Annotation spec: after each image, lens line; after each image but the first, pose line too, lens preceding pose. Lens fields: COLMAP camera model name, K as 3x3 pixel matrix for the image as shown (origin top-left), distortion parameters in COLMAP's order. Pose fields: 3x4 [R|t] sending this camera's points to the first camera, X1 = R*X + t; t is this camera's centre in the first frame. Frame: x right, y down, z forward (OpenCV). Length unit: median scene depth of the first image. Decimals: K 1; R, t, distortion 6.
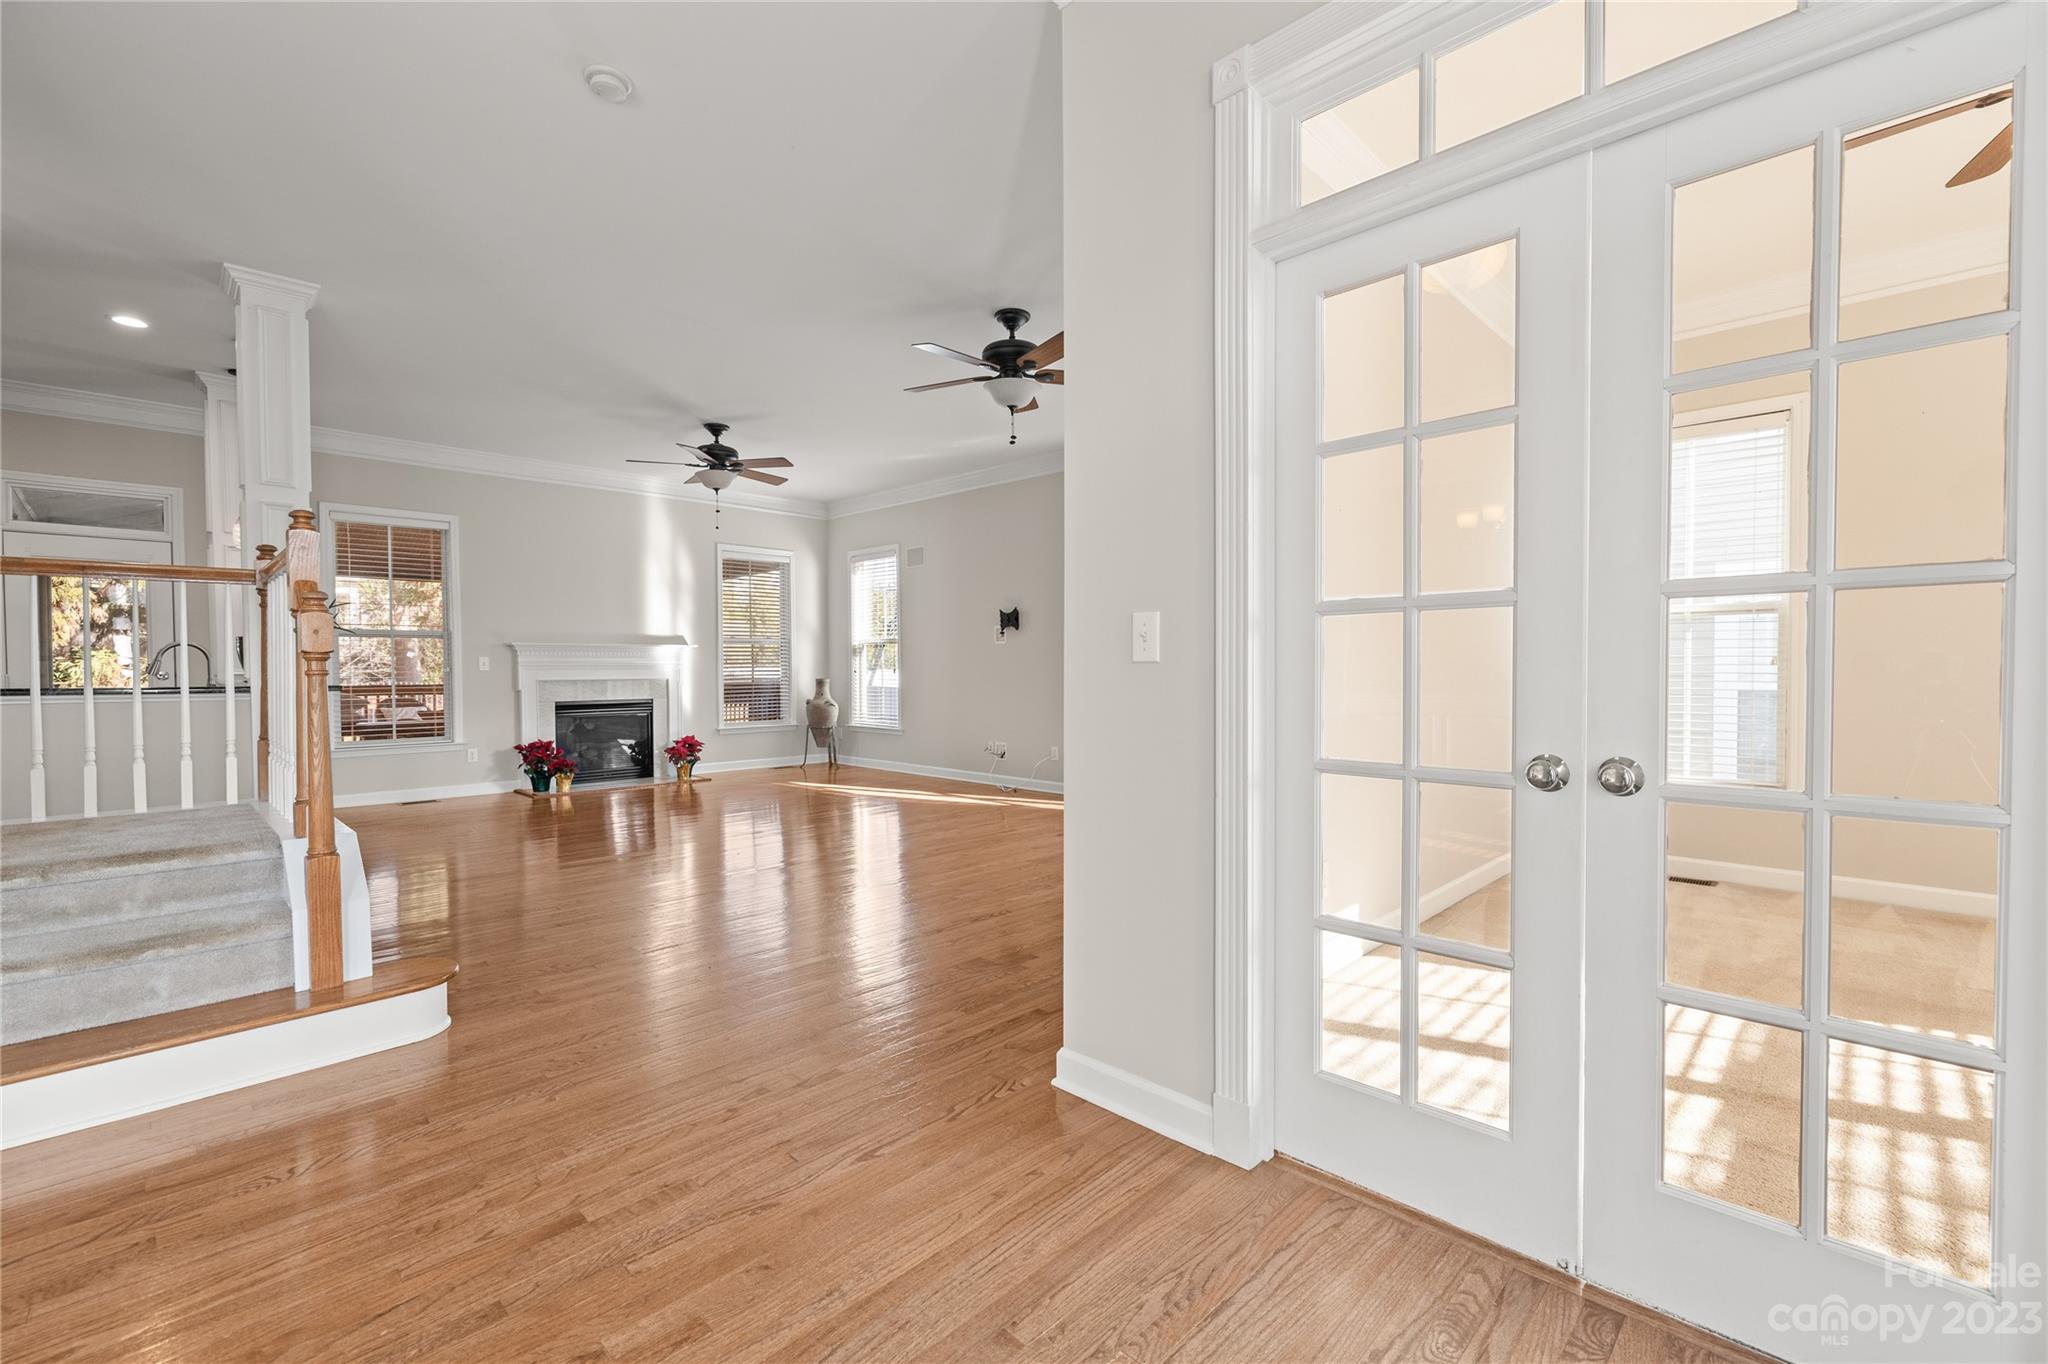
lens RADIAL K [[880.1, 0, 1019.2], [0, 880.1, 687.0], [0, 0, 1]] dist [0.000590, 0.000227]
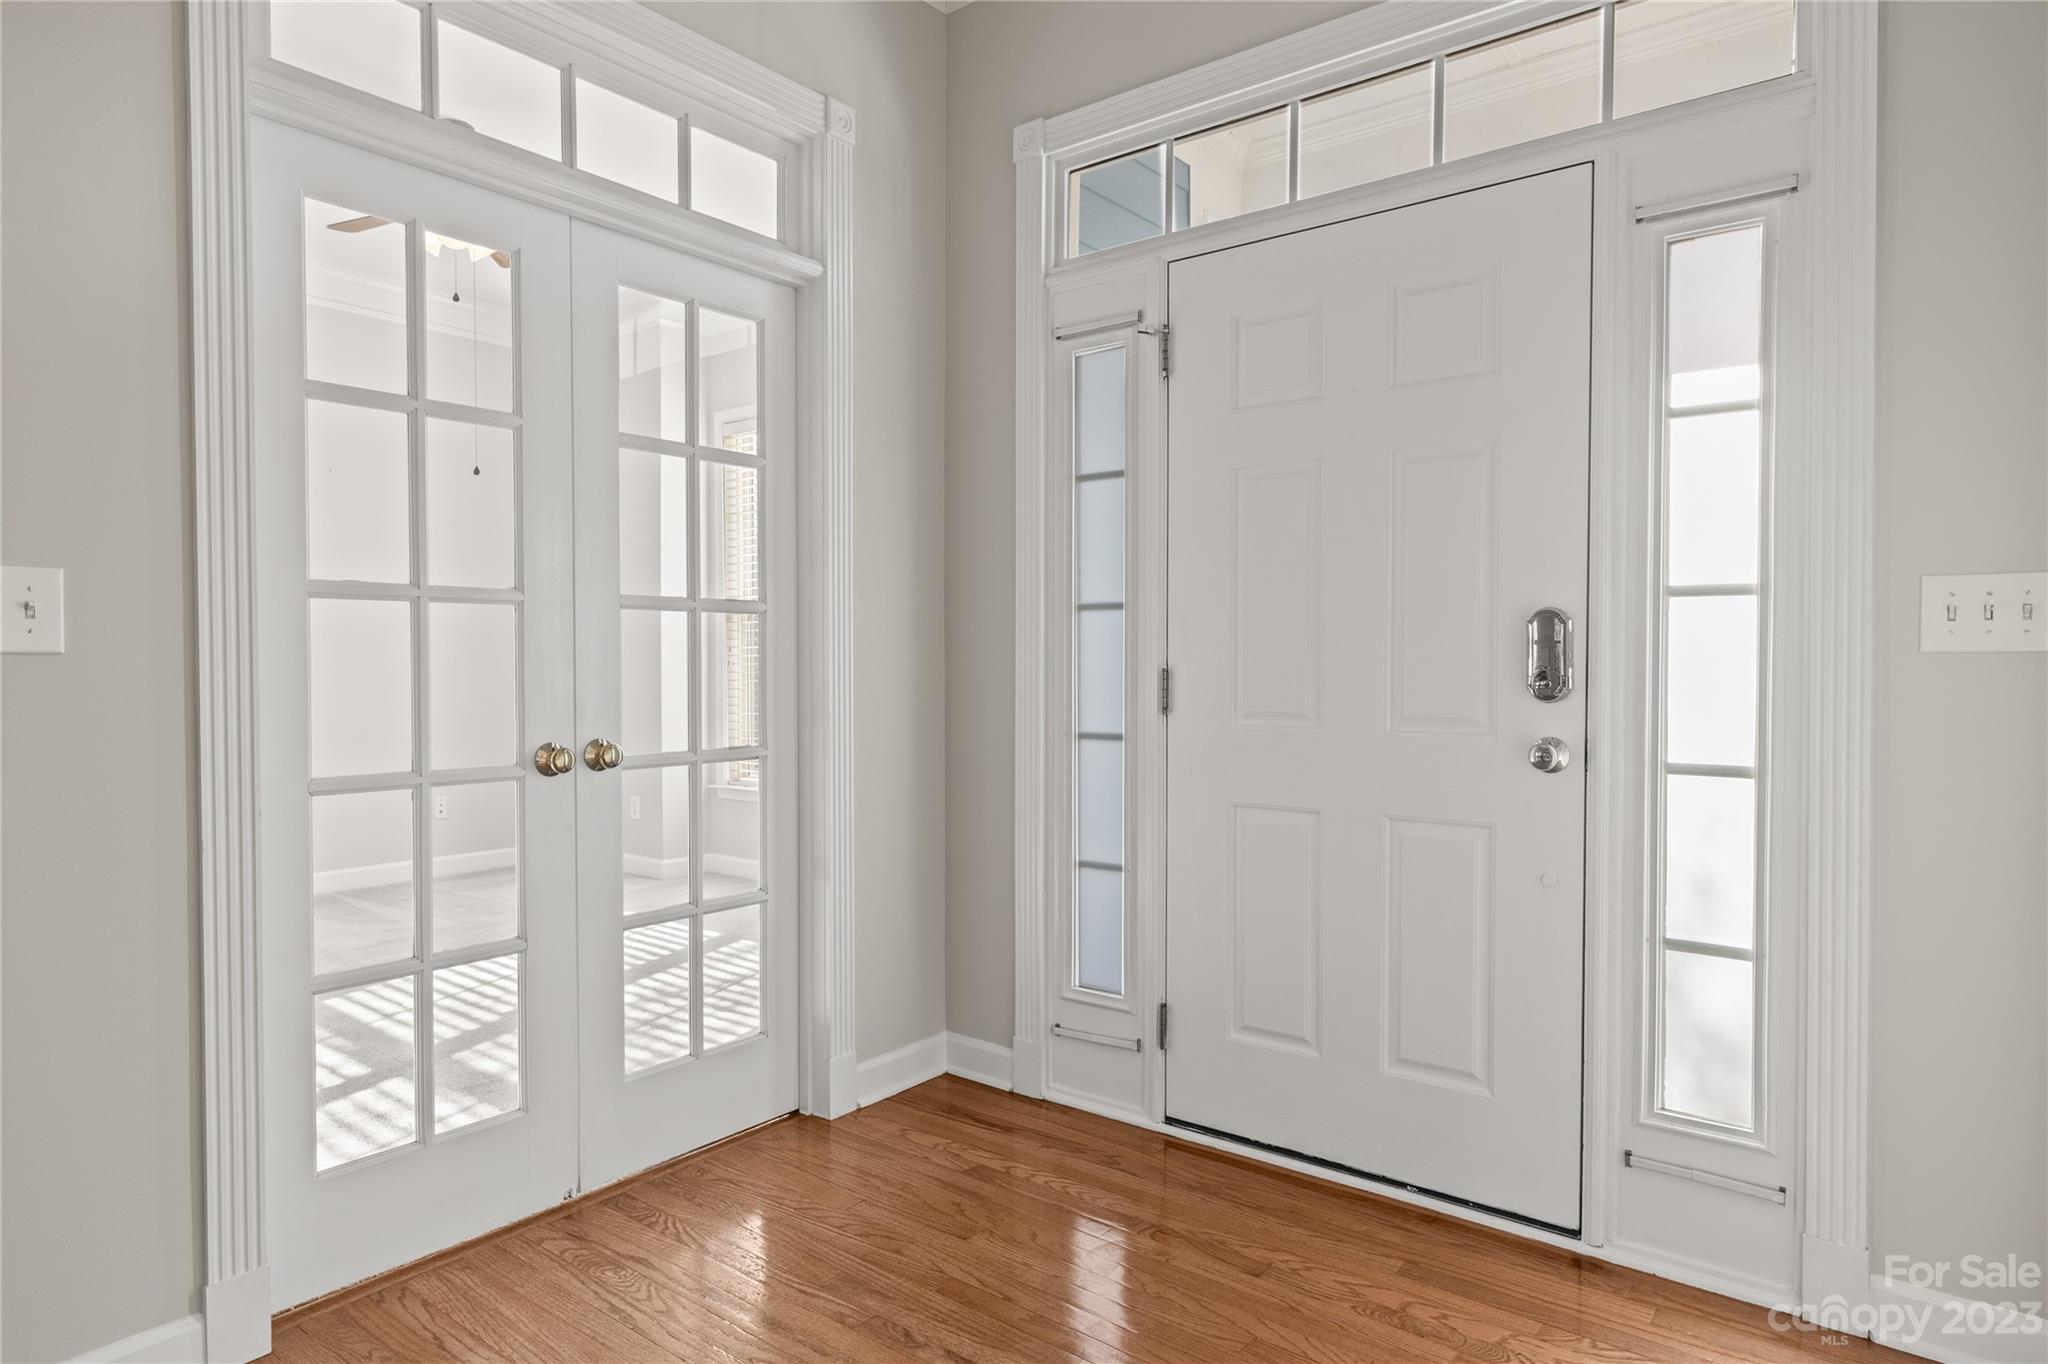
lens RADIAL K [[1171.6, 0, 1021.4], [0, 1171.6, 683.5], [0, 0, 1]] dist [-0.005832, -0.000287]
pose [[-0.106456, -0.017350, 0.994166, -0.890742], [0.019439, 0.999620, 0.019527, -0.014060], [-0.994127, 0.021404, -0.106079, 0.553494]]
